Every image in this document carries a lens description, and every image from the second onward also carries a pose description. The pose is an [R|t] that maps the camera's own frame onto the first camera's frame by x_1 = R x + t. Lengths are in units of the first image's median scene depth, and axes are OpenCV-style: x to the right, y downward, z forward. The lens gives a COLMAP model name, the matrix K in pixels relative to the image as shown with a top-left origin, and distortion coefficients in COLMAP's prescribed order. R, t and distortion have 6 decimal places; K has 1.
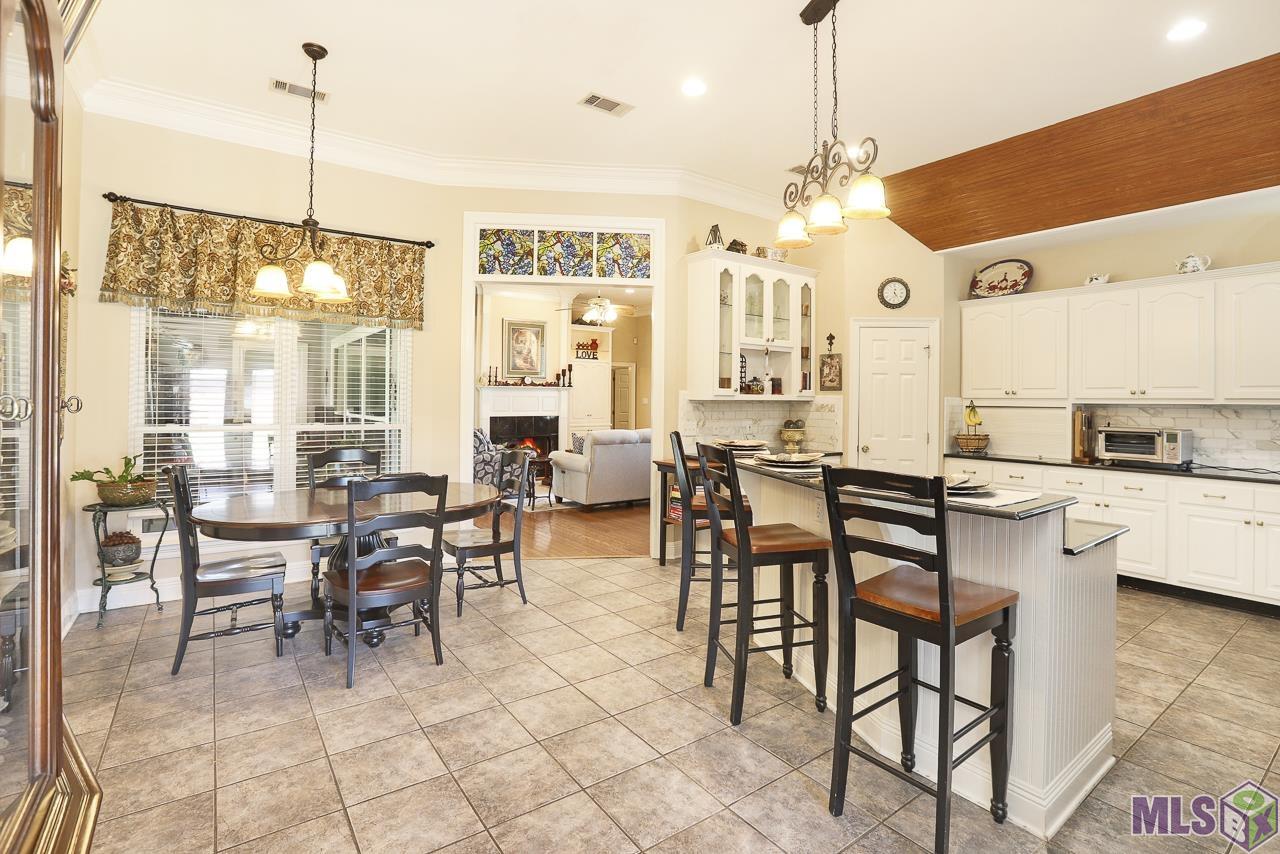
lens RADIAL K [[587.4, 0, 643.3], [0, 587.4, 394.7], [0, 0, 1]] dist [-0.036697, 0.000502]
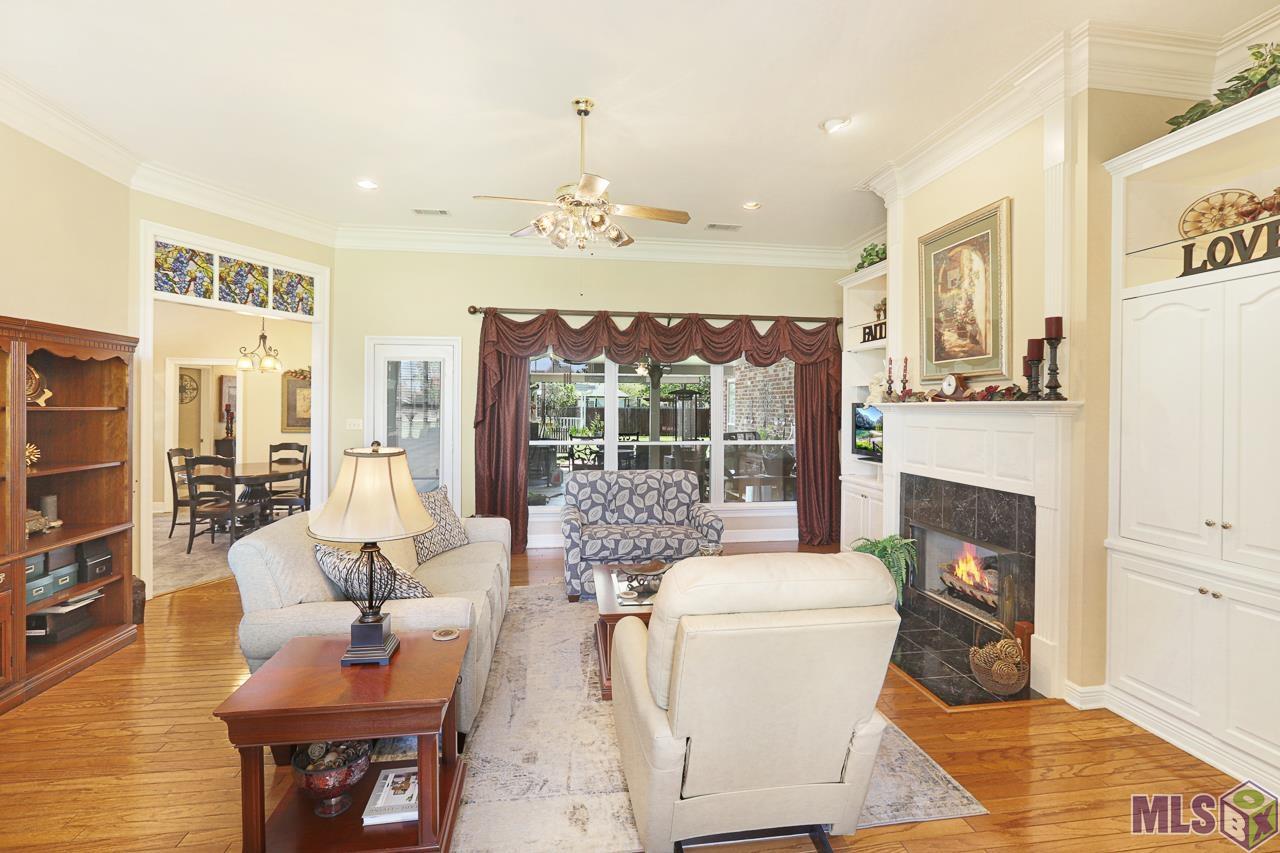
lens RADIAL K [[587.4, 0, 643.3], [0, 587.4, 394.2], [0, 0, 1]] dist [-0.036697, 0.000502]
pose [[-0.453536, -0.028708, -0.890775, 0.429228], [-0.003539, 0.999531, -0.030410, -0.014264], [0.891231, -0.010640, -0.453425, 2.002175]]
